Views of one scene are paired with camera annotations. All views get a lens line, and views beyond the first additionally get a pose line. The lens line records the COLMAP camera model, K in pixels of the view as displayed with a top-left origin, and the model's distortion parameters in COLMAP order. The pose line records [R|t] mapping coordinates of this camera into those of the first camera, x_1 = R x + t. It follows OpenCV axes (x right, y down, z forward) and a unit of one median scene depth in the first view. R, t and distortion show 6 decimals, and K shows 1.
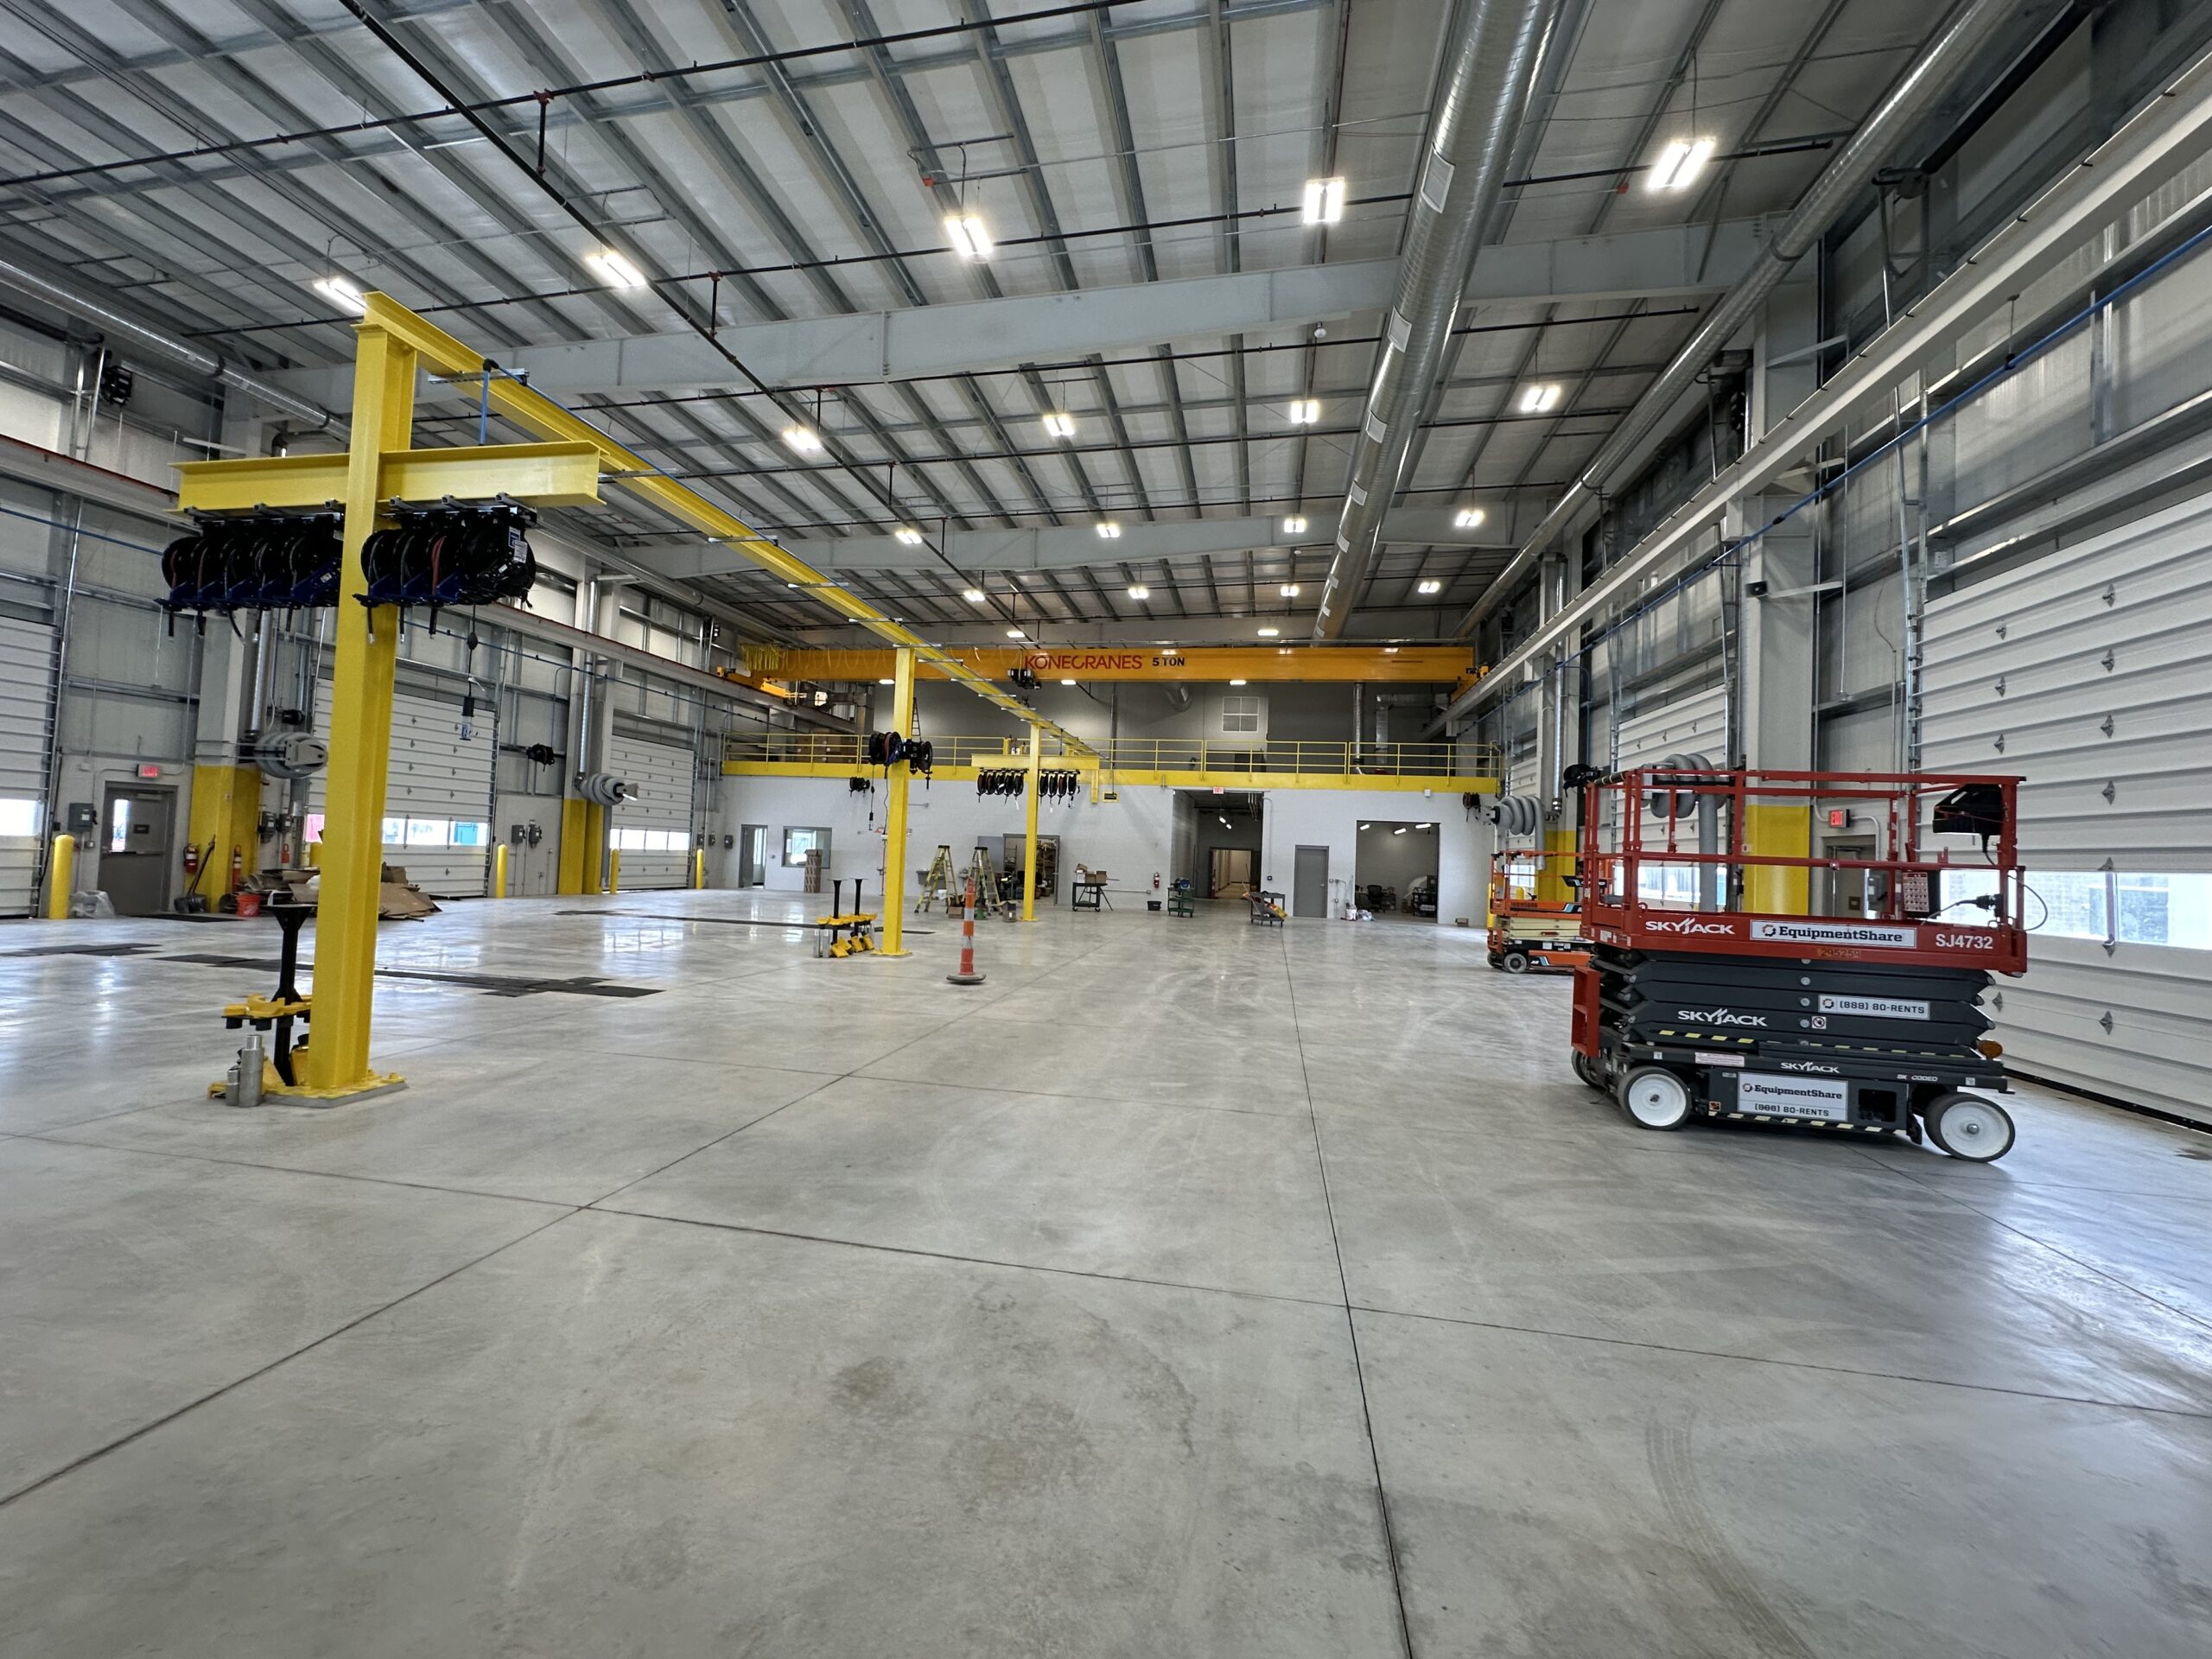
lens RADIAL K [[880.8, 0, 1099.5], [0, 880.8, 824.7], [0, 0, 1]] dist [-0.003324, 0.000266]
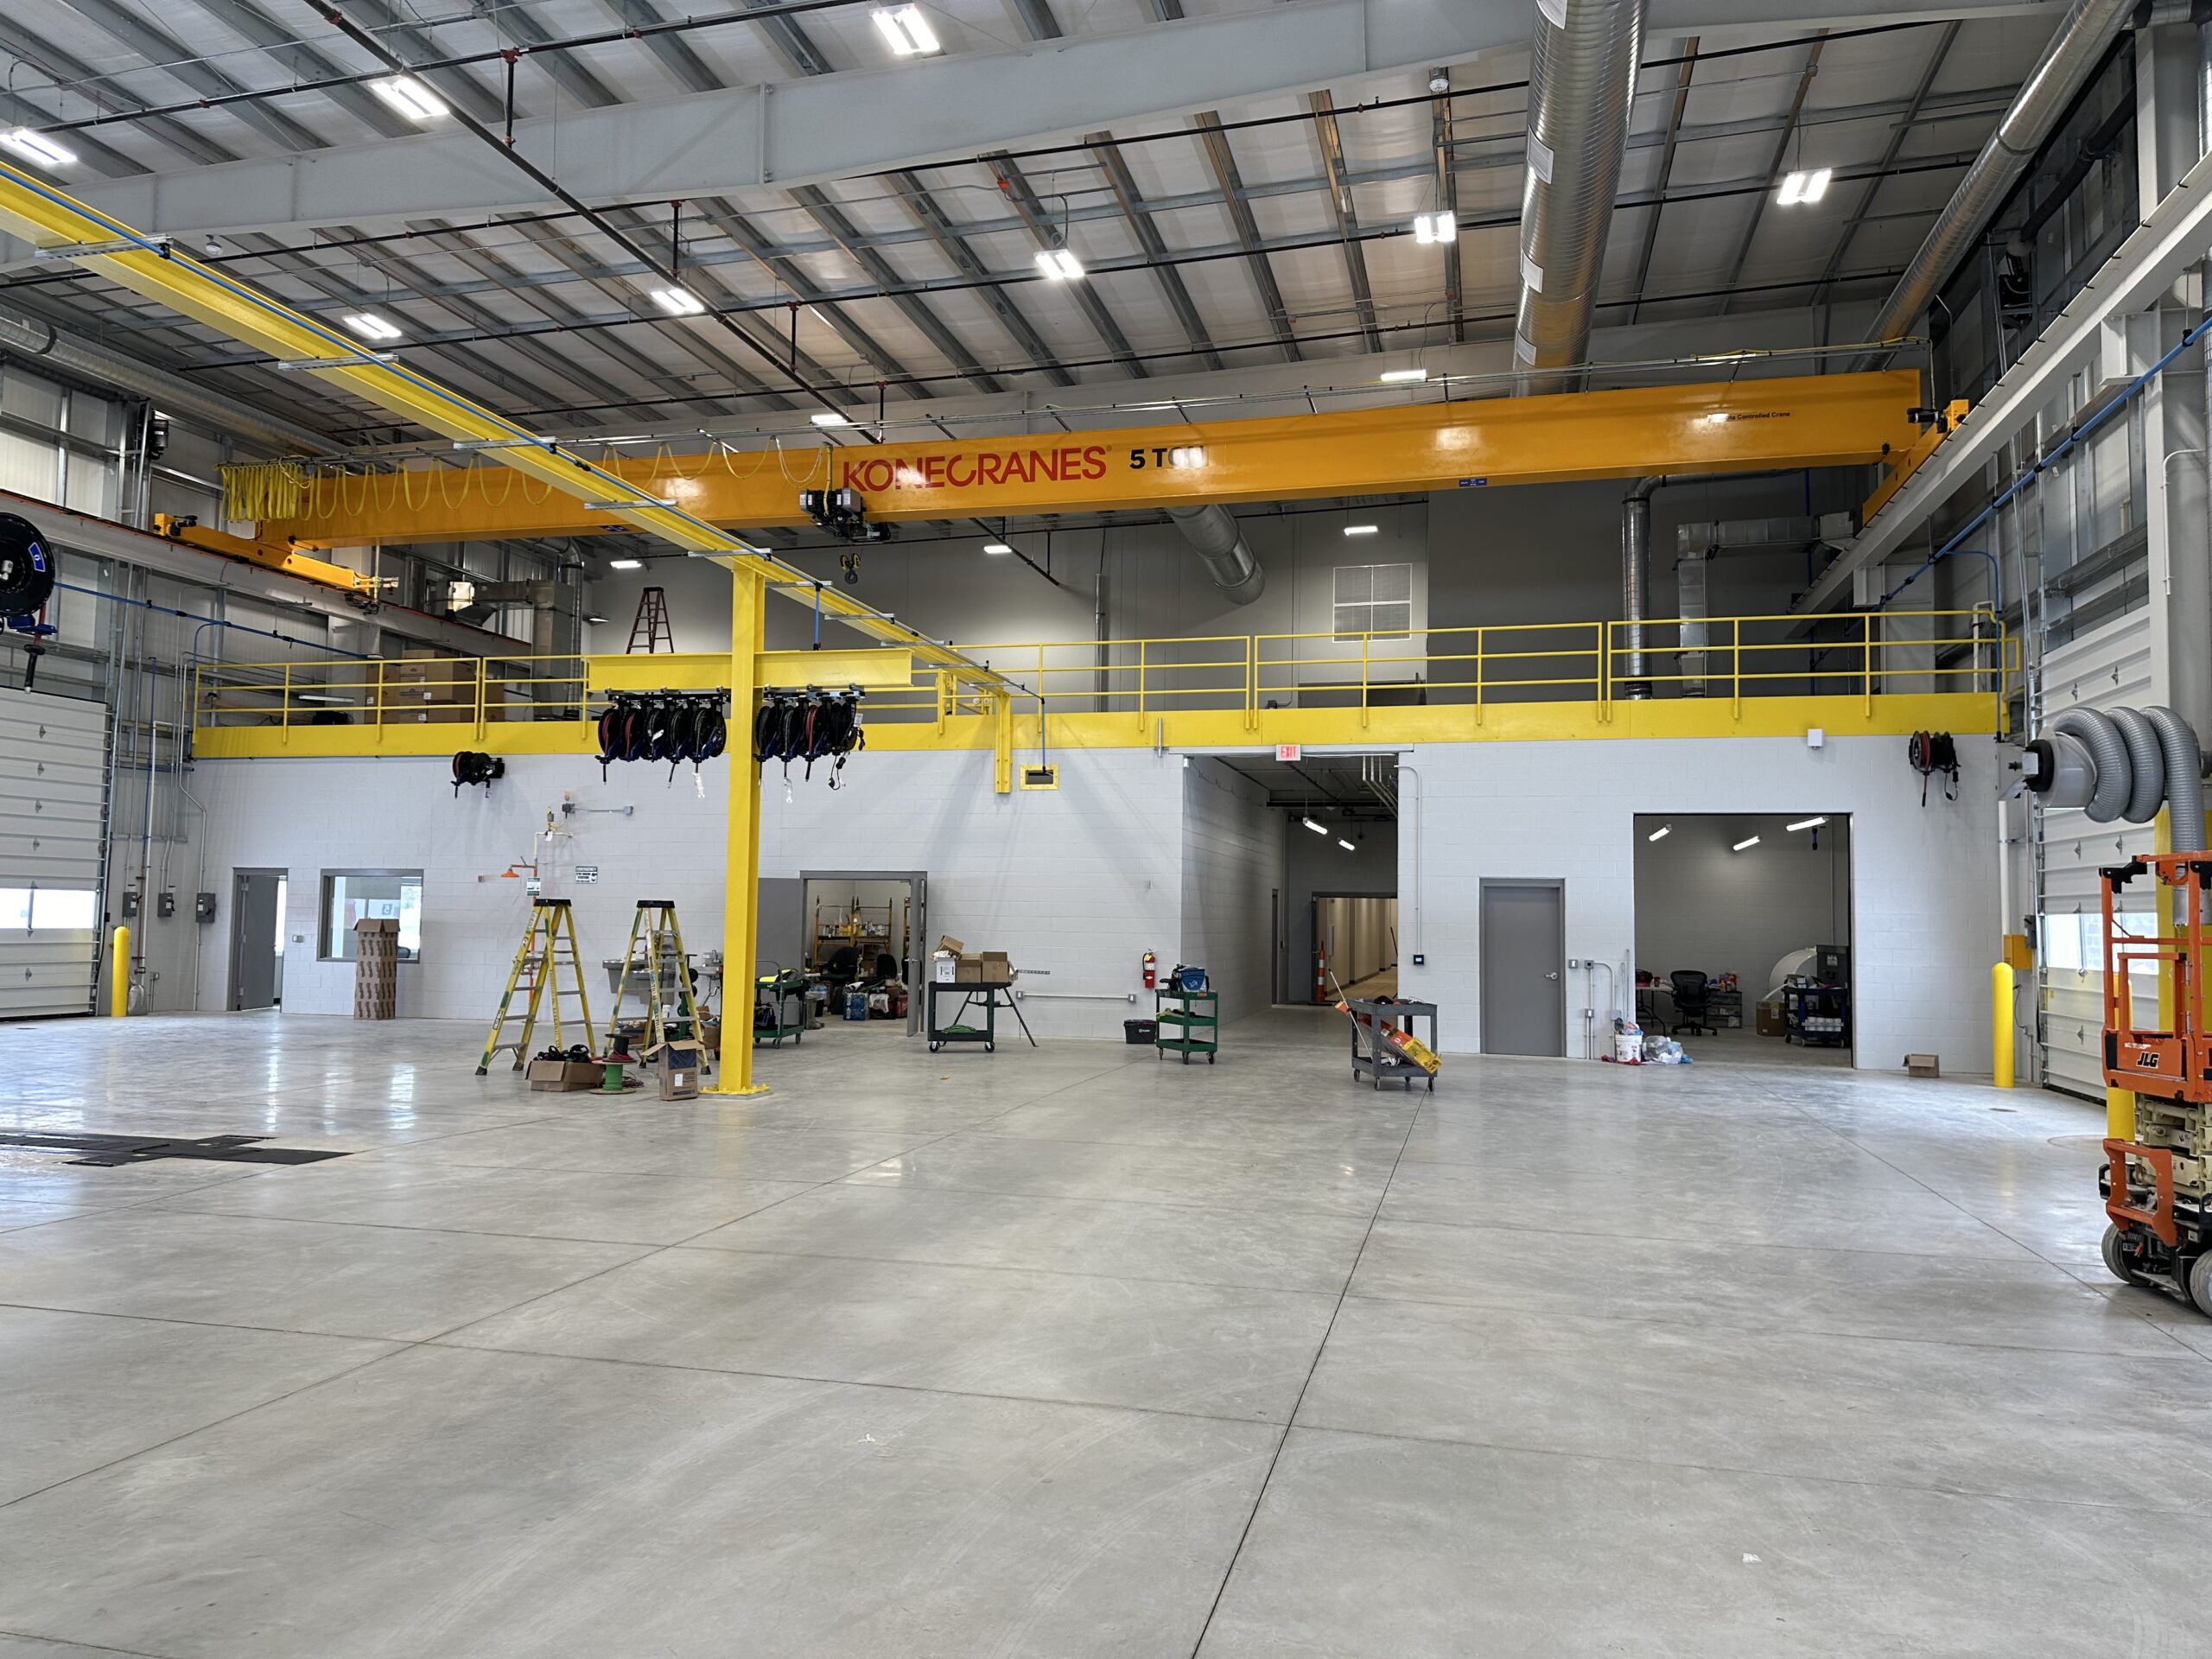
lens RADIAL K [[1520.5, 0, 1092.4], [0, 1520.5, 832.7], [0, 0, 1]] dist [0.031587, -0.038728]
pose [[0.997204, -0.029042, -0.068857, 0.090338], [0.027441, 0.999333, -0.024079, 0.013920], [0.069510, 0.022122, 0.997336, 0.279719]]
